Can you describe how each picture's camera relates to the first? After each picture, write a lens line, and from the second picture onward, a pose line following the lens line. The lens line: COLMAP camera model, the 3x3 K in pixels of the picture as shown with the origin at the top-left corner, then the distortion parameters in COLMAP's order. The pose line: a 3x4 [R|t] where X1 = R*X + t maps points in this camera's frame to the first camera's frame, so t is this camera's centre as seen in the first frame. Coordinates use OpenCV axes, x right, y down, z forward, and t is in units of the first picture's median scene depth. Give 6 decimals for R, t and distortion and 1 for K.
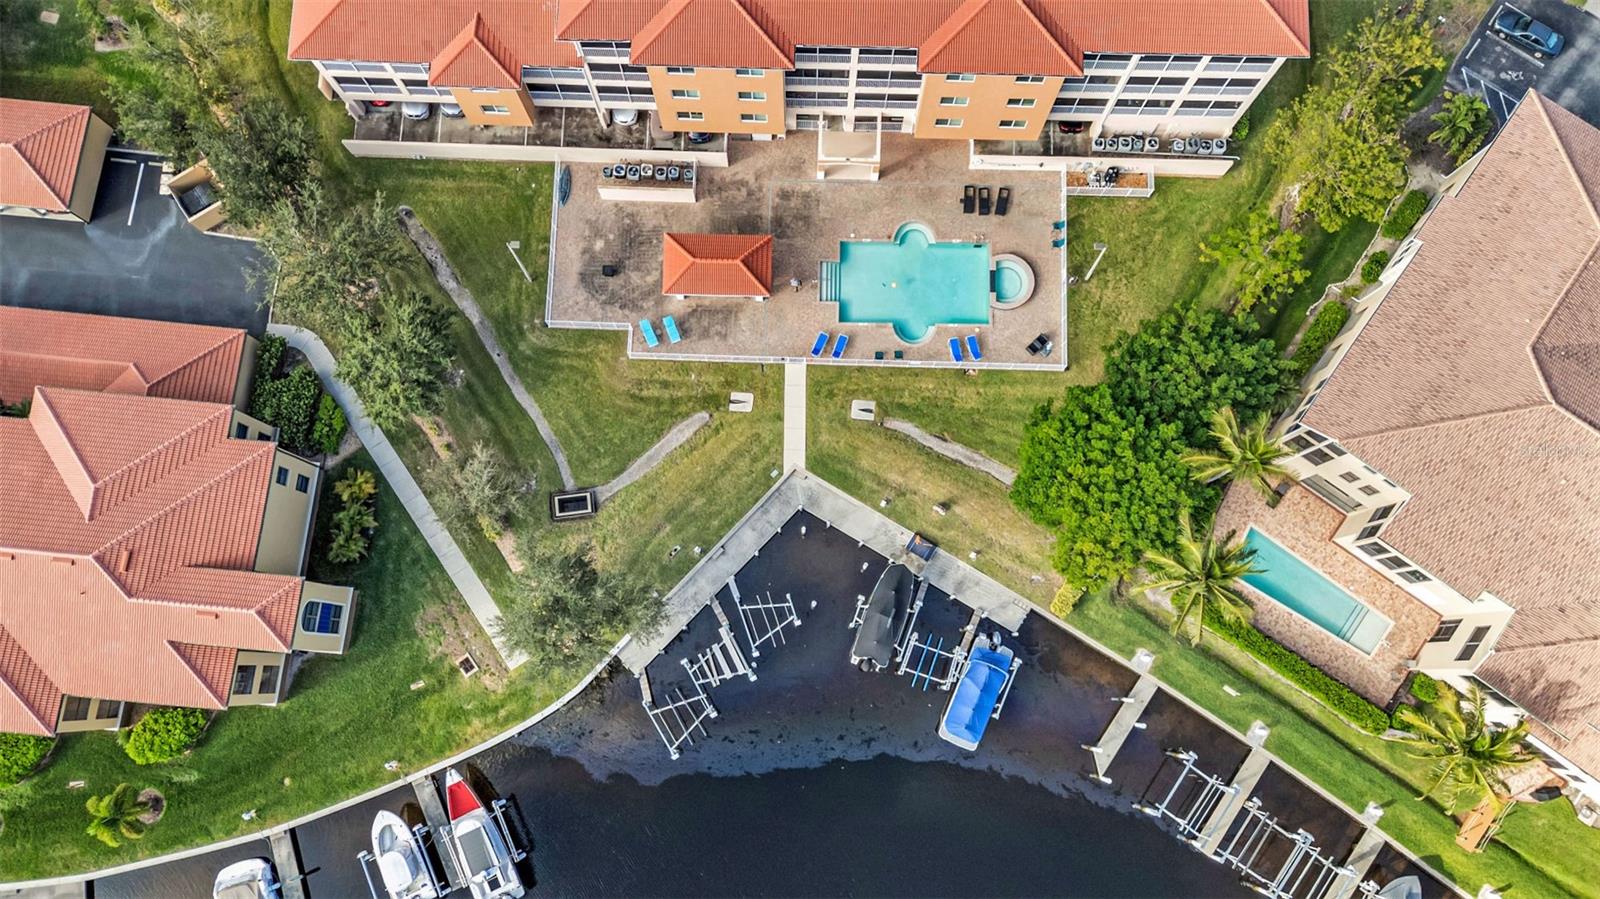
lens RADIAL K [[1173.8, 0, 799.9], [0, 1173.8, 441.1], [0, 0, 1]] dist [0.072290, -0.062458]
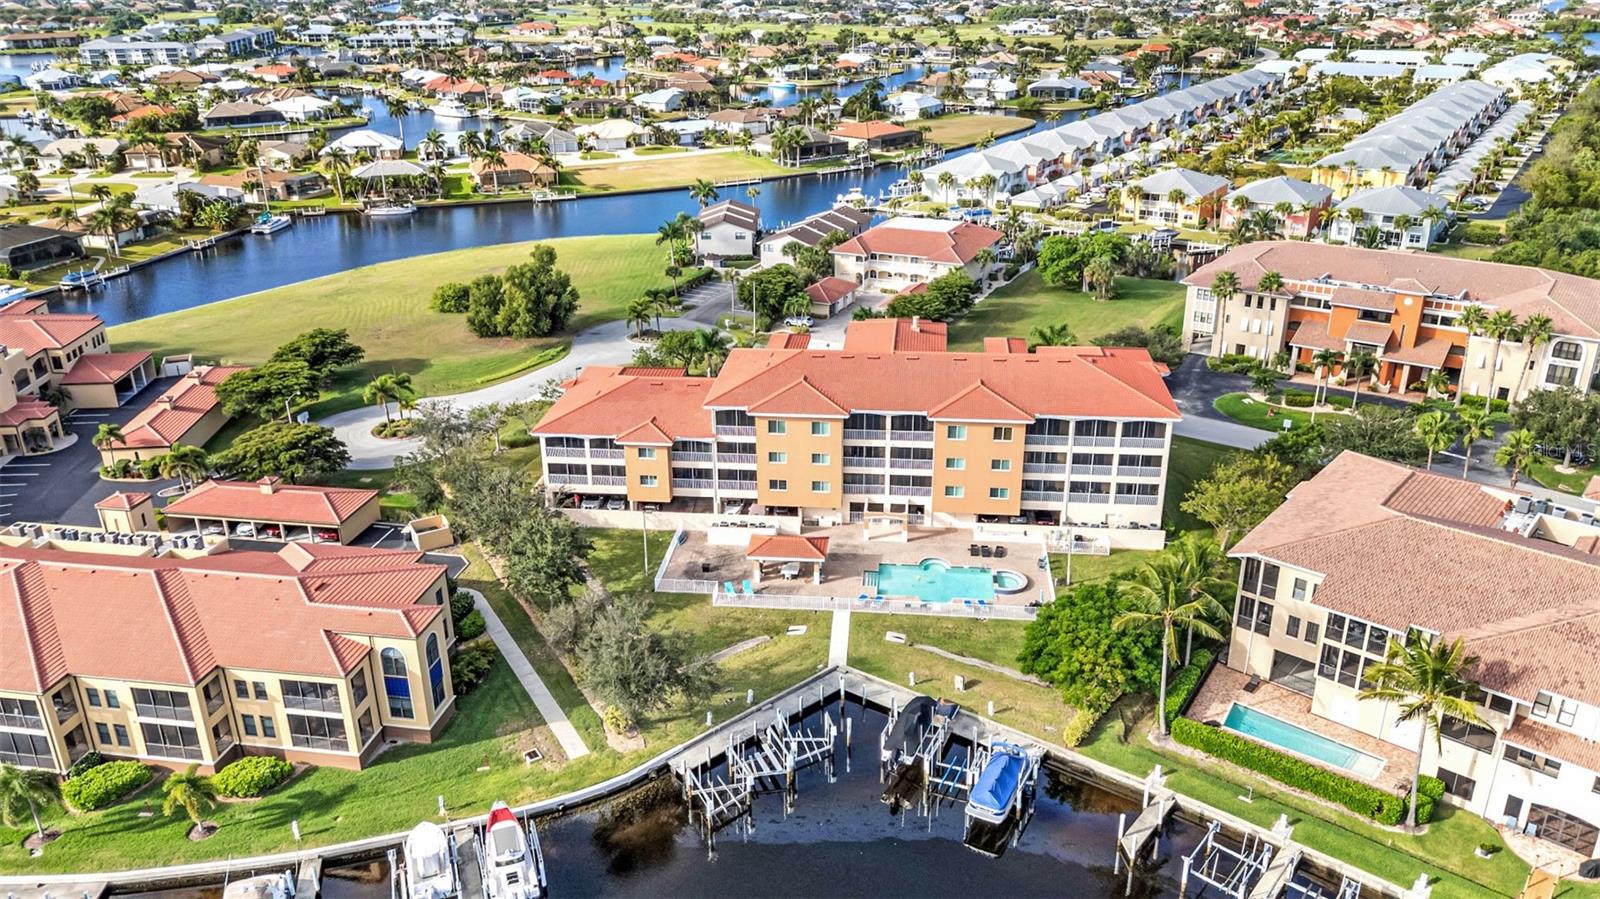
lens RADIAL K [[1169.1, 0, 800.6], [0, 1169.1, 454.0], [0, 0, 1]] dist [0.073194, -0.066461]
pose [[0.997068, 0.023076, -0.072963, 0.040521], [-0.073515, 0.553620, -0.829518, 0.903326], [0.021252, 0.832450, 0.553693, 0.157853]]
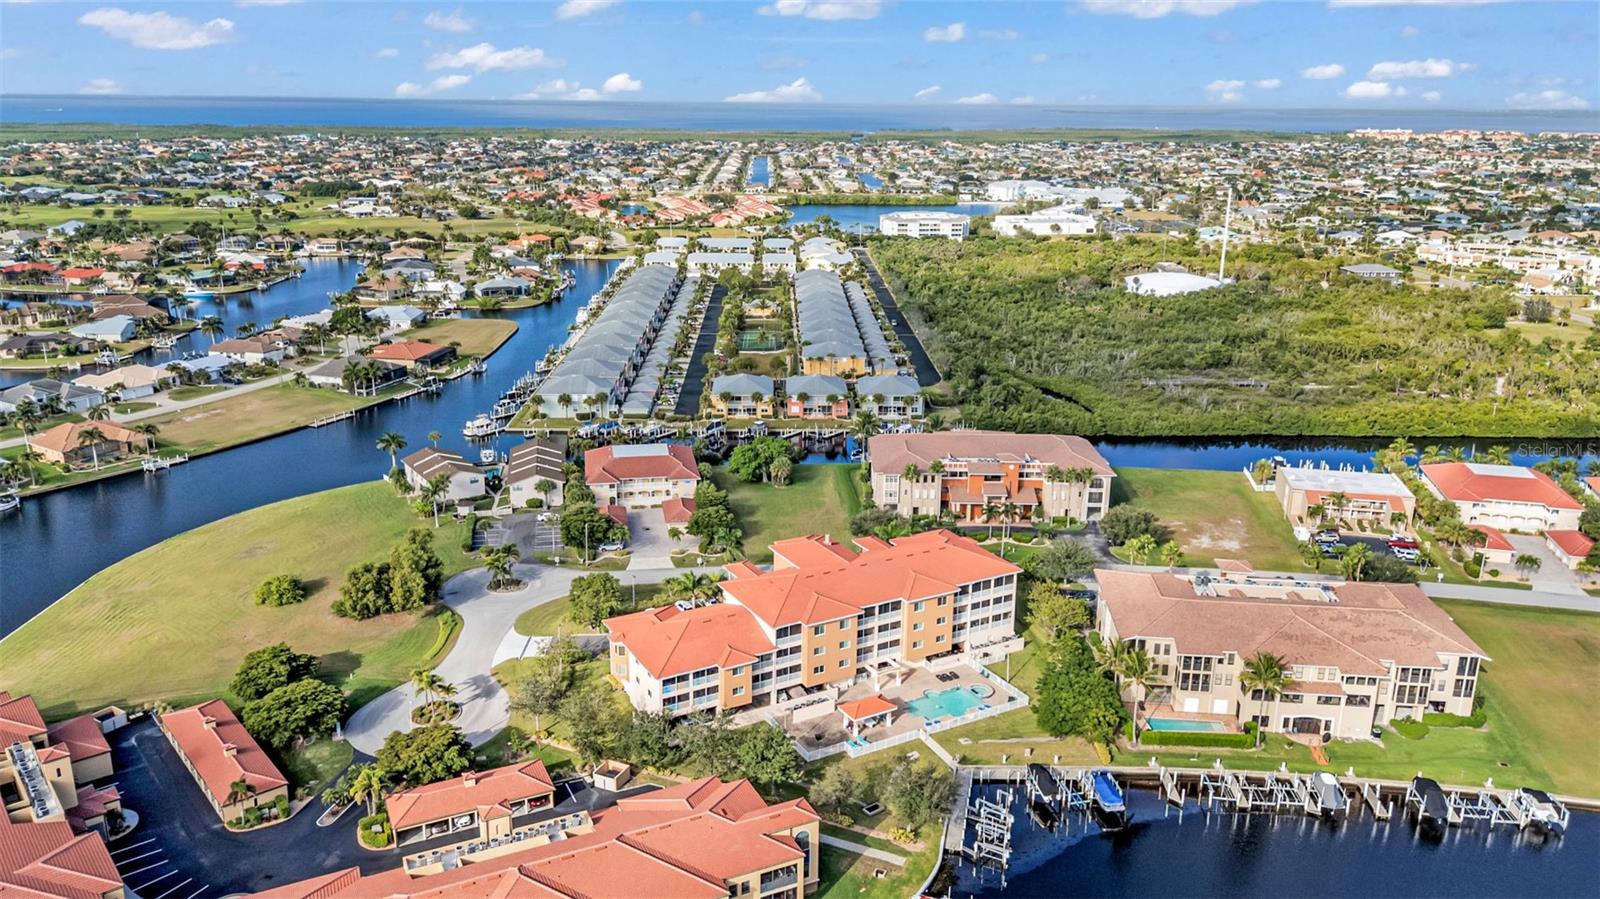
lens RADIAL K [[1173.8, 0, 799.9], [0, 1173.8, 441.1], [0, 0, 1]] dist [0.072290, -0.062458]
pose [[0.854810, -0.134004, 0.501340, -1.134646], [0.507678, 0.416121, -0.754392, 1.143875], [-0.107527, 0.899381, 0.423735, -0.280767]]
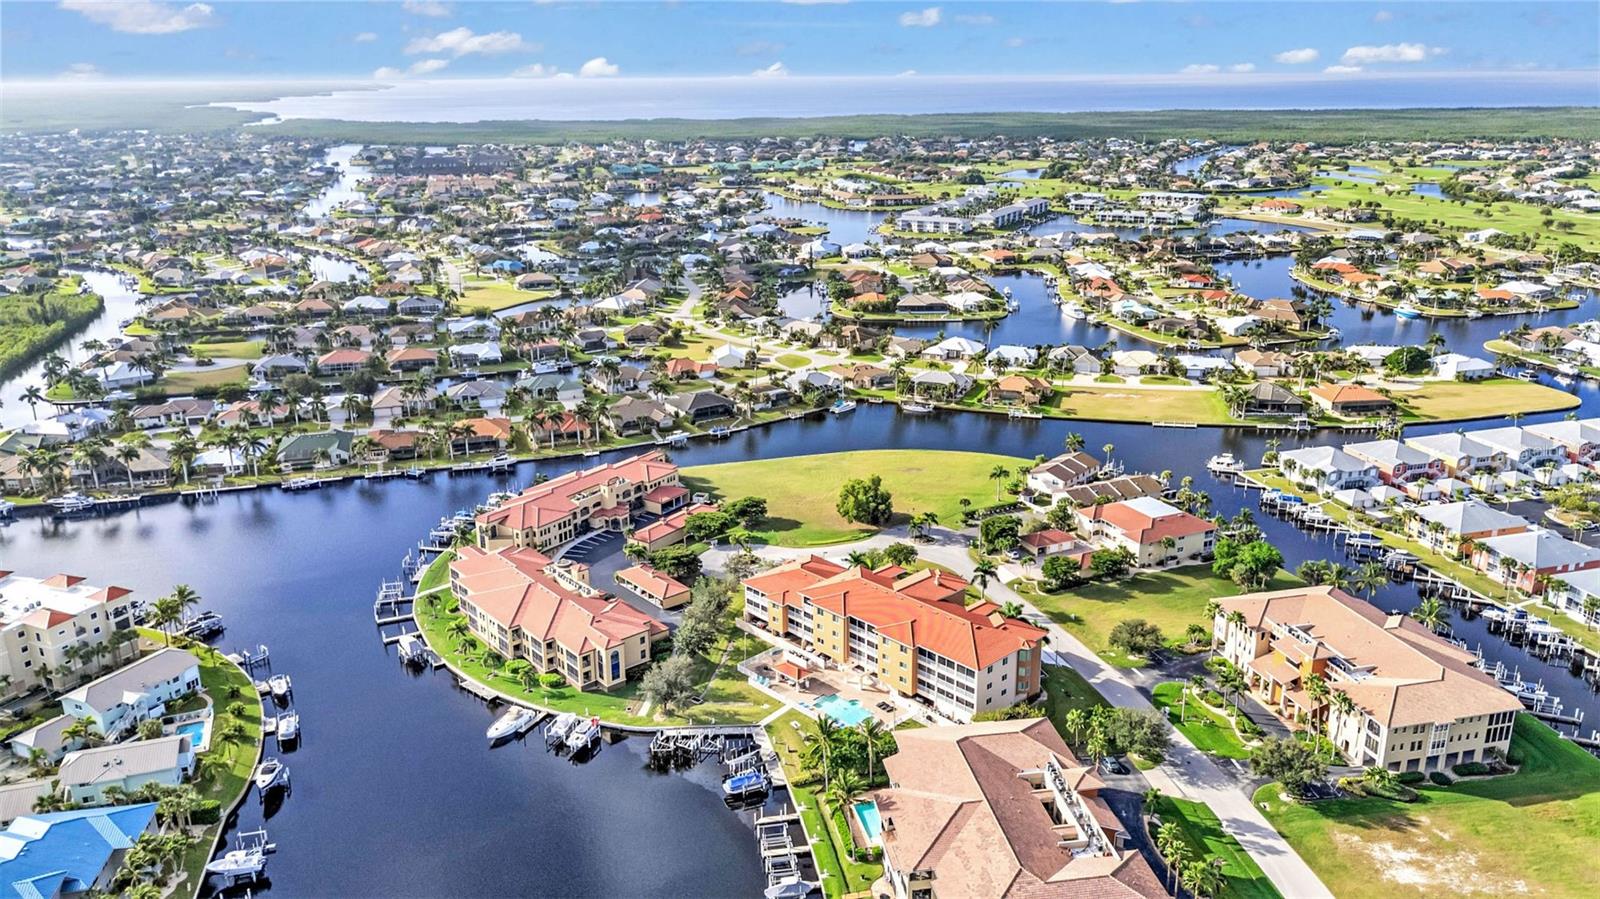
lens RADIAL K [[1172.9, 0, 800.1], [0, 1172.9, 439.0], [0, 0, 1]] dist [0.083172, -0.085594]
pose [[0.713653, 0.204843, -0.669879, 1.710807], [-0.686846, 0.392503, -0.611706, 1.338508], [0.137626, 0.896650, 0.420807, -0.683390]]
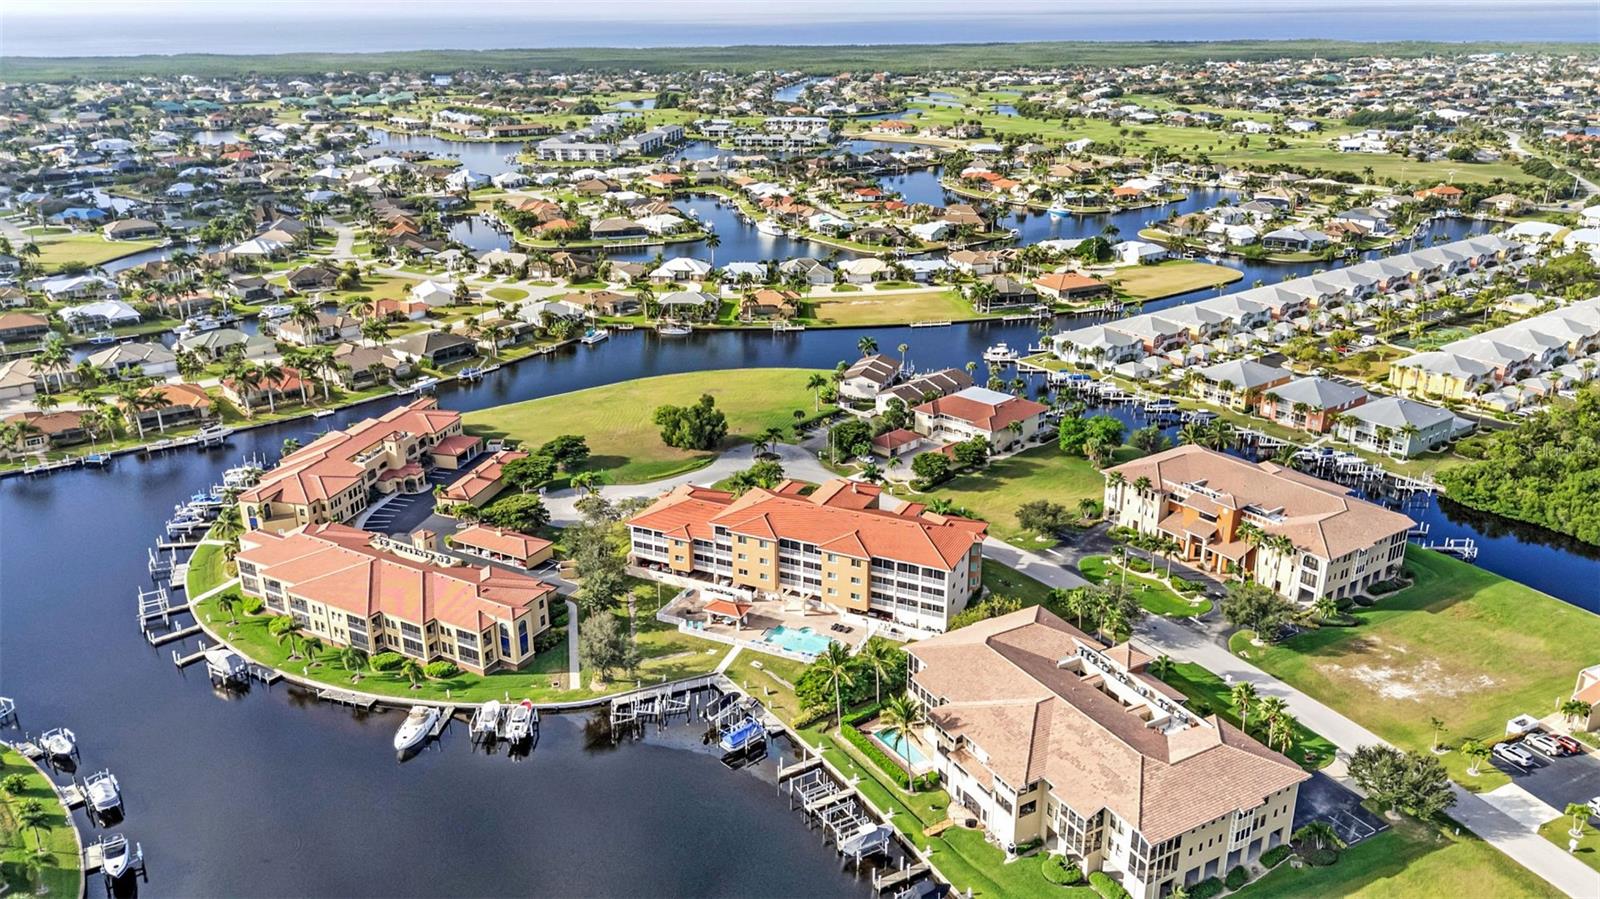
lens RADIAL K [[1171.4, 0, 799.9], [0, 1171.4, 448.8], [0, 0, 1]] dist [0.072453, -0.067645]
pose [[0.914614, 0.139238, -0.379597, 0.965827], [-0.396636, 0.491235, -0.775480, 1.546934], [0.078495, 0.859826, 0.504517, -0.538484]]
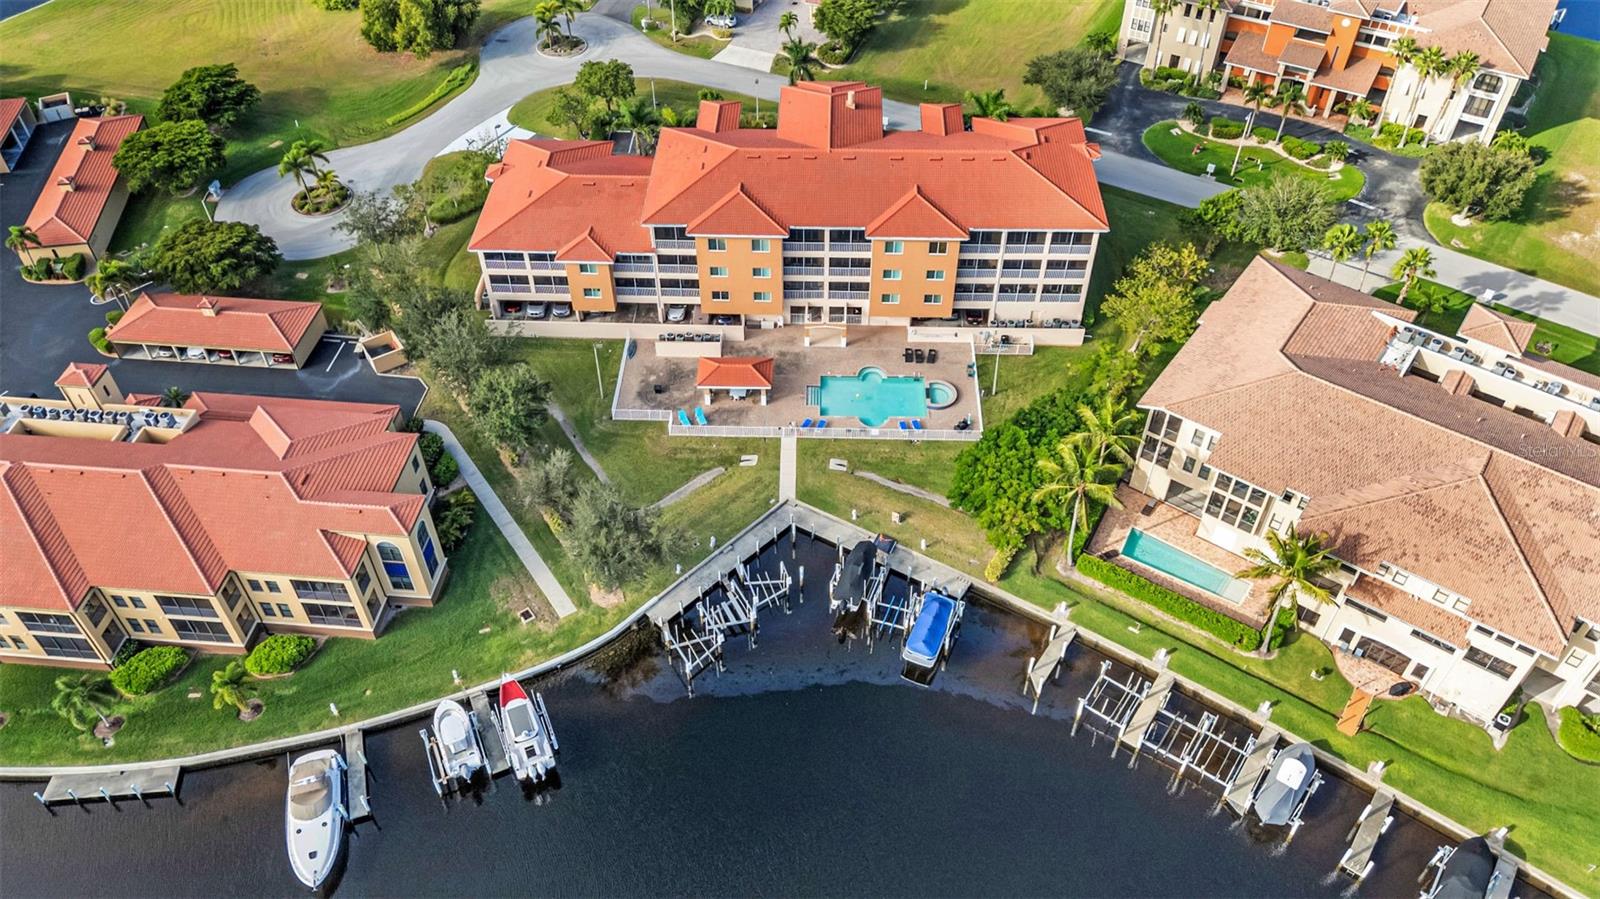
lens RADIAL K [[1168.3, 0, 800.3], [0, 1168.3, 448.3], [0, 0, 1]] dist [0.072899, -0.065758]
pose [[1.000000, 0.000250, 0.000281, 0.009654], [-0.000047, 0.825542, -0.564340, 0.729094], [-0.000373, 0.564340, 0.825542, -0.130402]]
